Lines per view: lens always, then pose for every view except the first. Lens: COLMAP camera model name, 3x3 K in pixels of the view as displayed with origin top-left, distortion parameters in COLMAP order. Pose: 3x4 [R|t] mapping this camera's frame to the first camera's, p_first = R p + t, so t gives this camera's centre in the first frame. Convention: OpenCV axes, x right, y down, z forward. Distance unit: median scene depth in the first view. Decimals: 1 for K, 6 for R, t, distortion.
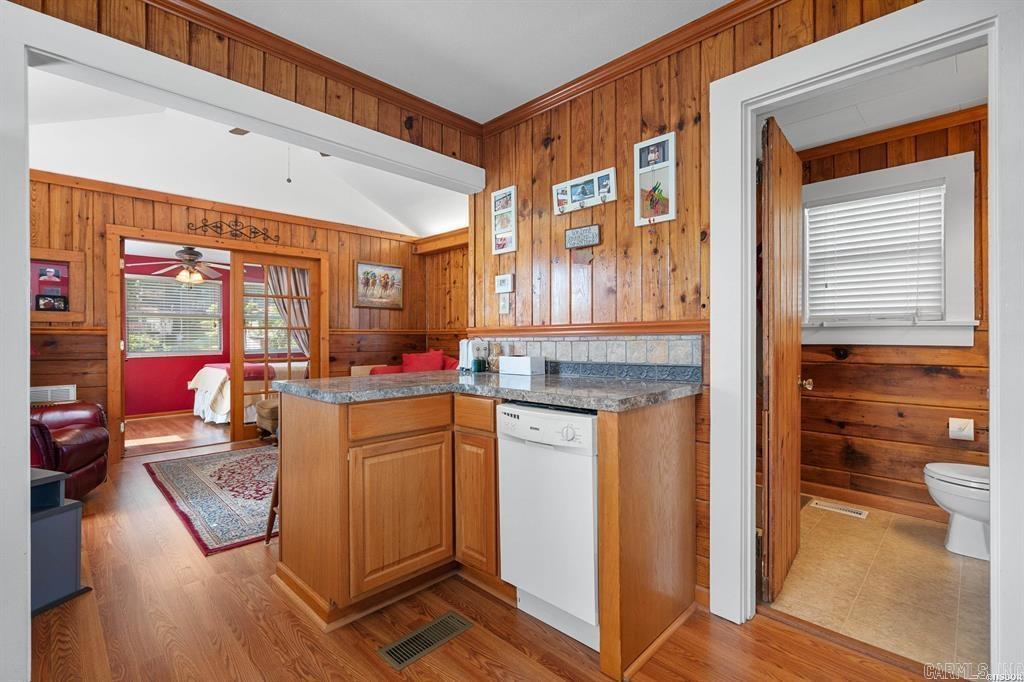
lens RADIAL K [[465.6, 0, 511.3], [0, 465.6, 341.0], [0, 0, 1]] dist [0.001498, 0.000166]
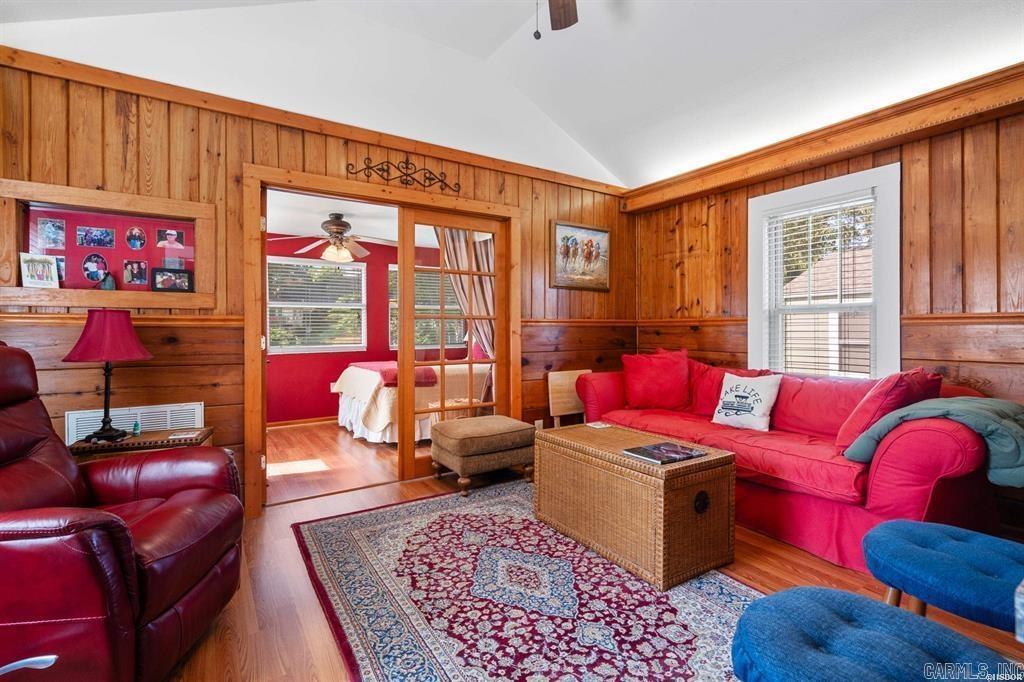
lens RADIAL K [[465.6, 0, 510.8], [0, 465.6, 333.0], [0, 0, 1]] dist [0.001498, 0.000166]
pose [[0.978827, 0.000822, -0.204687, -0.268593], [-0.000814, 1.000000, 0.000123, -0.004326], [0.204687, 0.000046, 0.978827, 0.320639]]
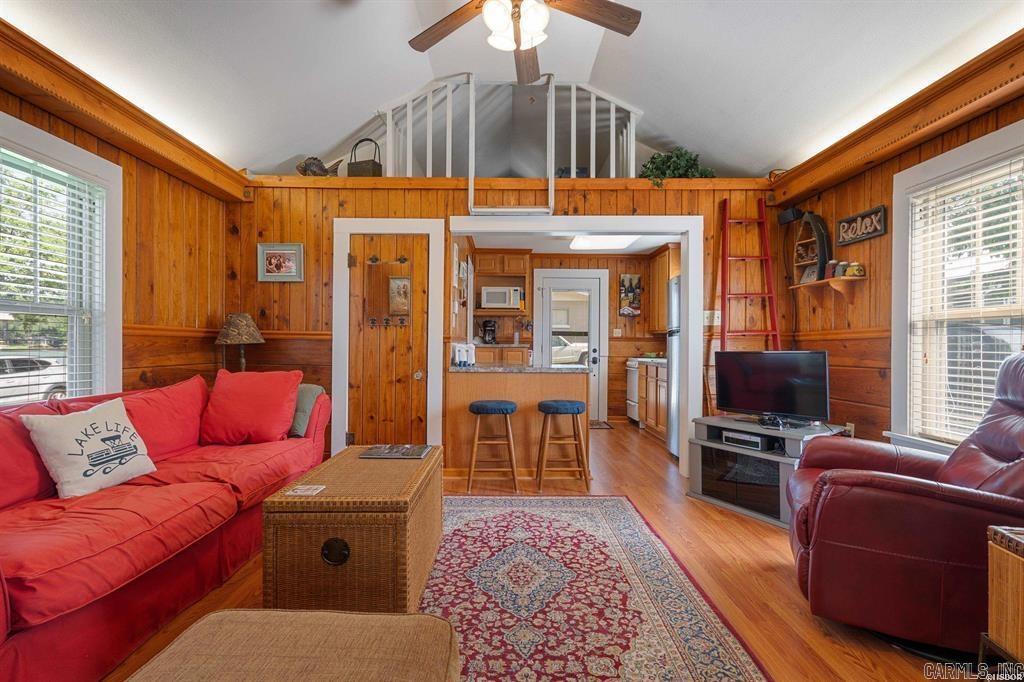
lens RADIAL K [[465.6, 0, 511.4], [0, 465.6, 343.3], [0, 0, 1]] dist [0.001498, 0.000166]
pose [[-0.717794, 0.001449, 0.696254, -0.615331], [0.002500, 0.999997, 0.000497, -0.002706], [-0.696251, 0.002098, -0.717795, 1.001301]]
